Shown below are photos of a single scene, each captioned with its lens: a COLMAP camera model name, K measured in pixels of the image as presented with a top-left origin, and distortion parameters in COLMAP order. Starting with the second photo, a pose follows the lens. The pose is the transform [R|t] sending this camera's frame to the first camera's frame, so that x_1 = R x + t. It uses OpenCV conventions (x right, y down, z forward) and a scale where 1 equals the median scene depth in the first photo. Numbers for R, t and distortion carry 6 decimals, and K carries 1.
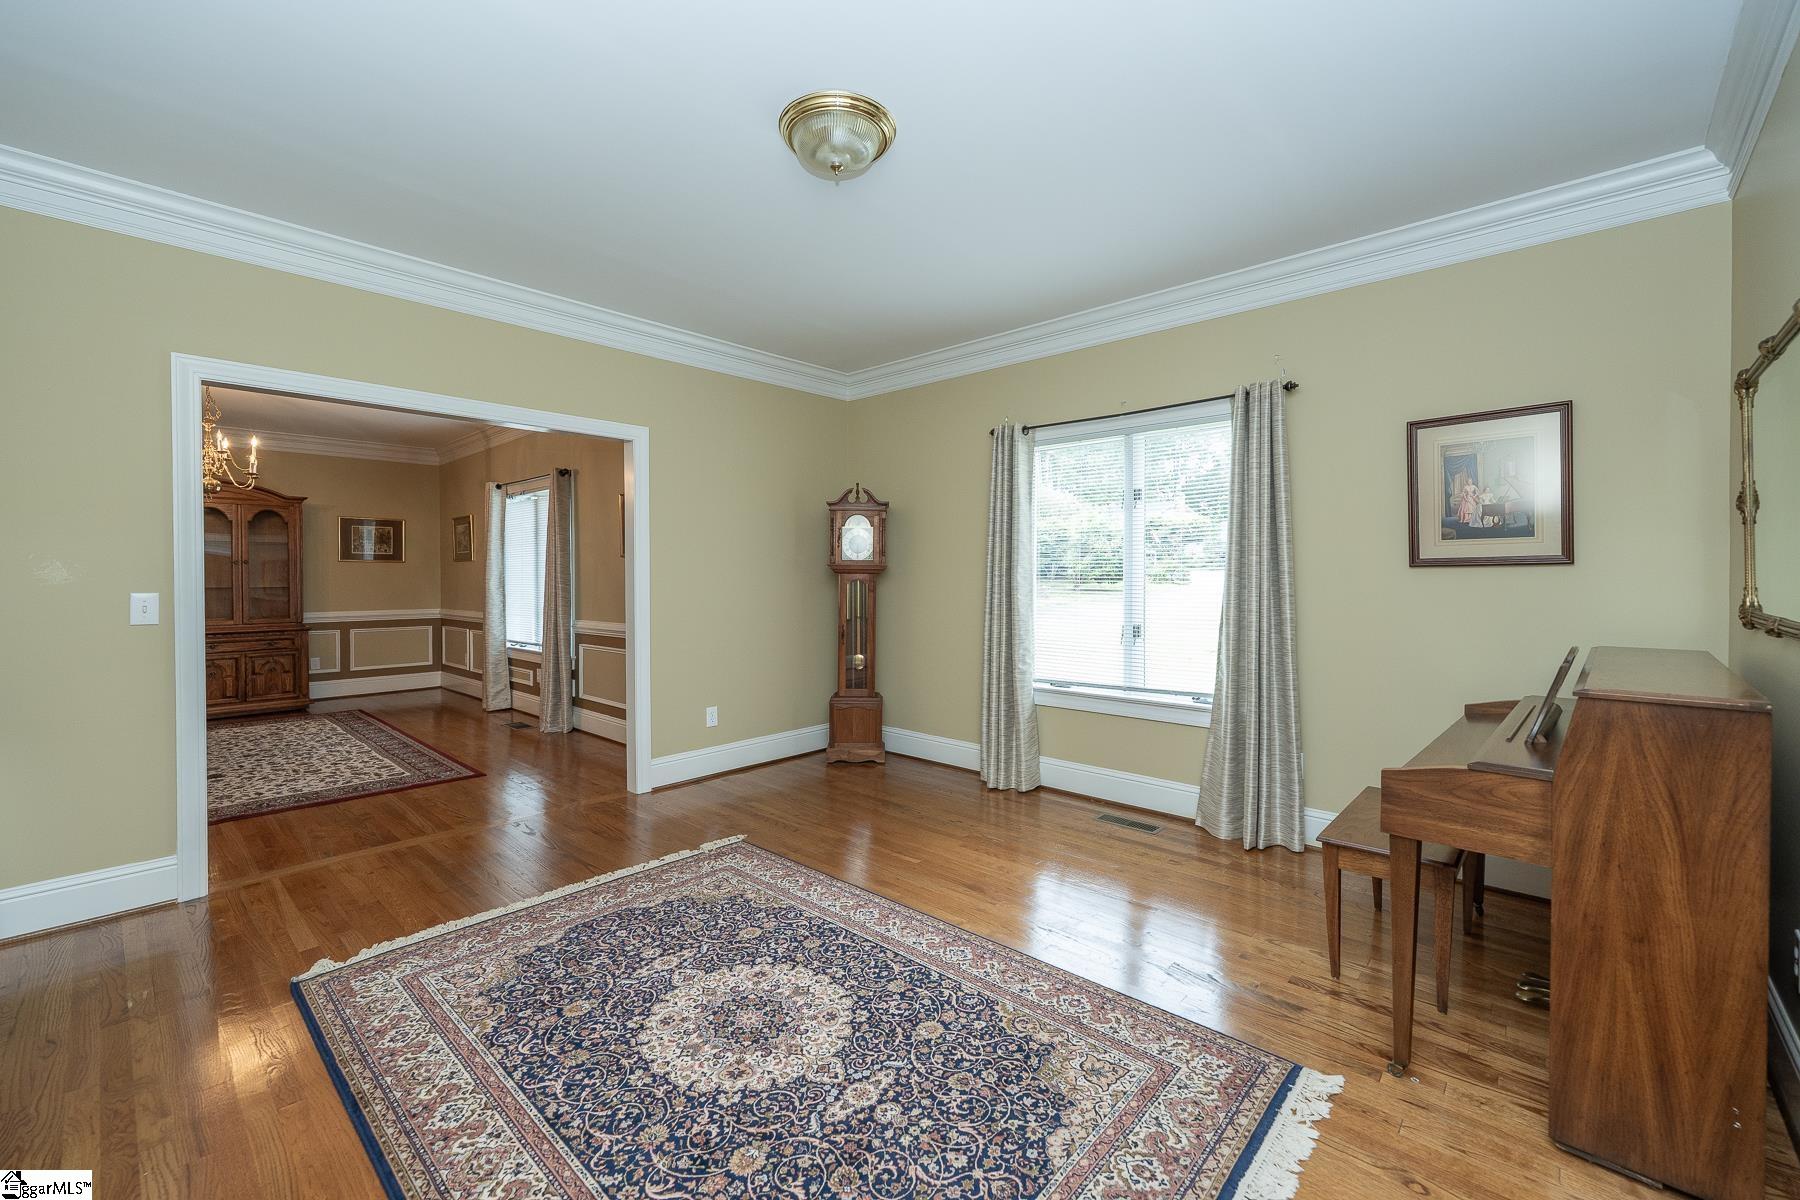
lens RADIAL K [[738.3, 0, 901.3], [0, 738.3, 575.8], [0, 0, 1]] dist [0.001839, 0.000176]
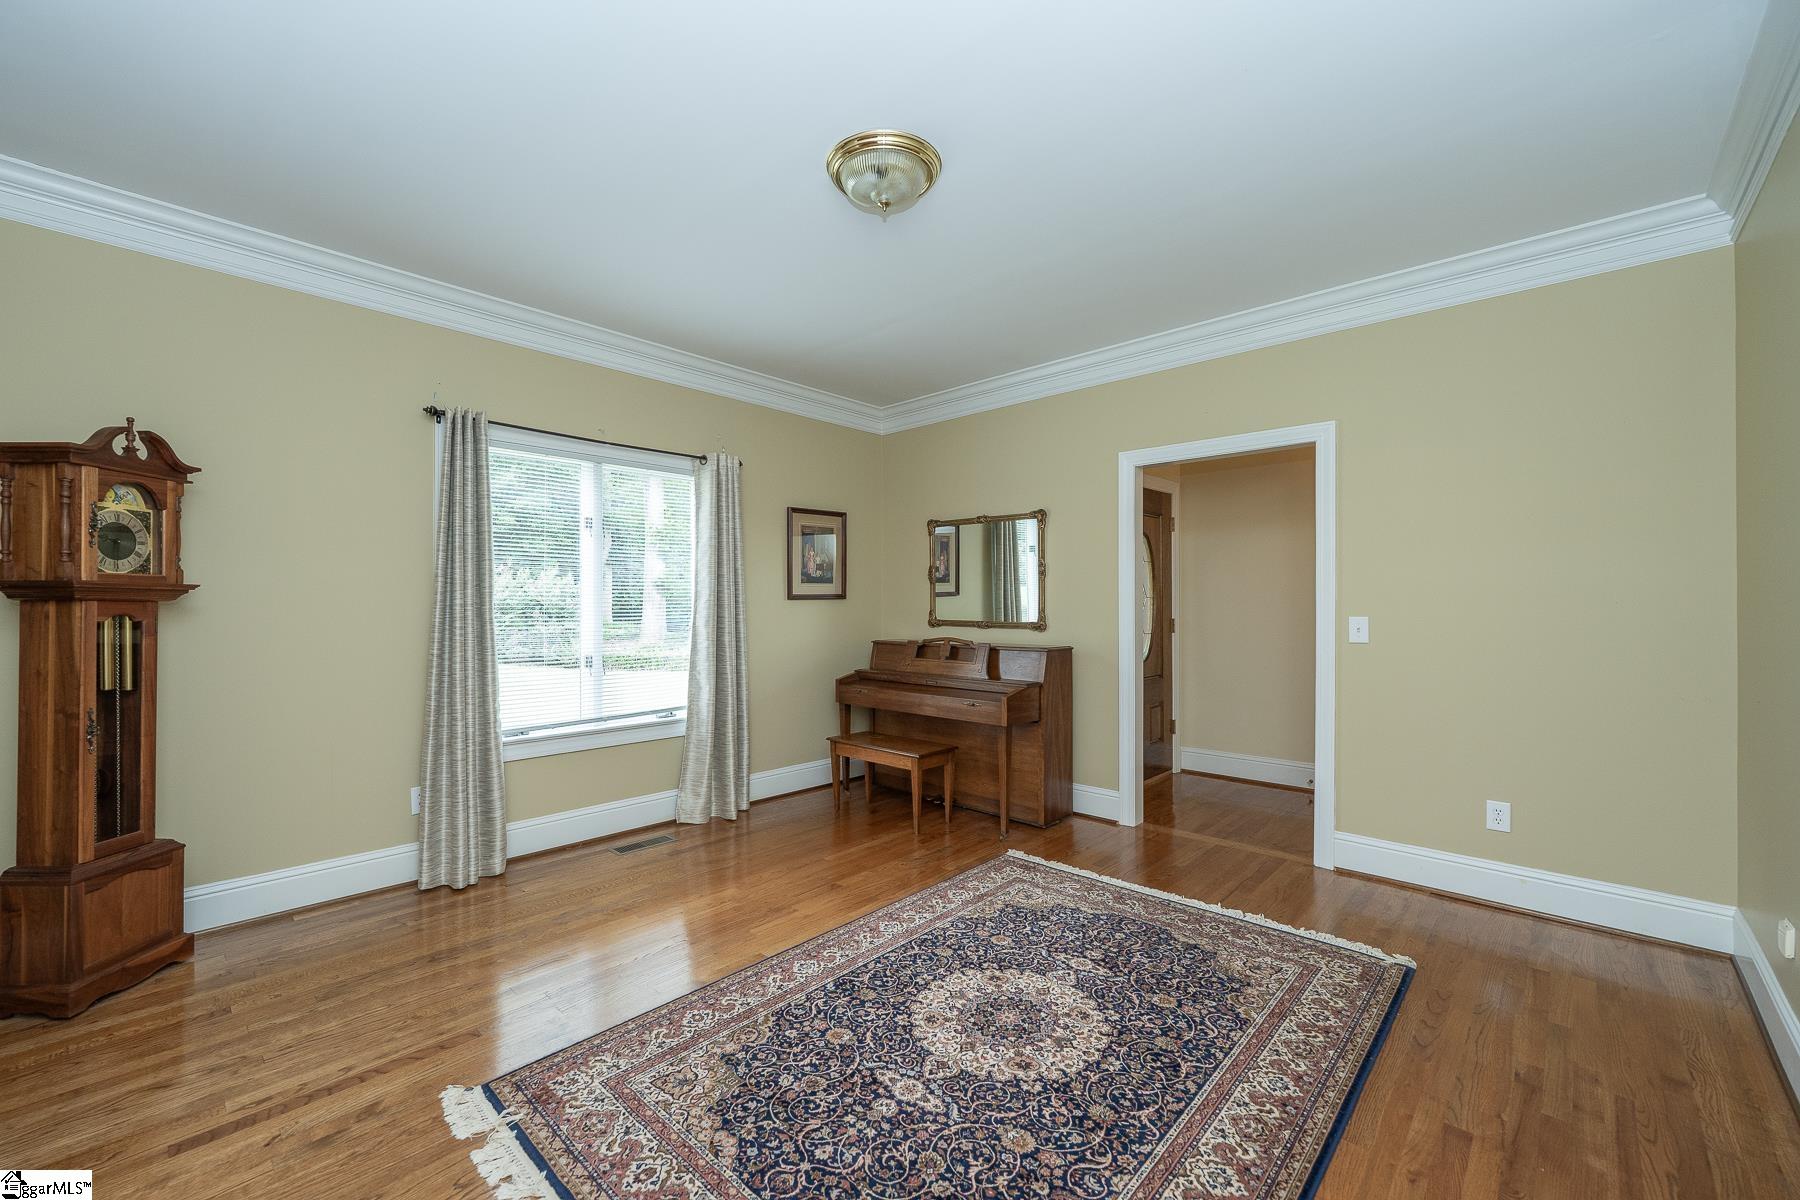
lens RADIAL K [[713.4, 0, 895.1], [0, 713.4, 599.6], [0, 0, 1]] dist [-0.000696, 0.000825]
pose [[0.020139, 0.007121, 0.999772, -0.984697], [-0.000424, 0.999975, -0.007114, -0.001728], [-0.999797, -0.000281, 0.020142, 0.898553]]
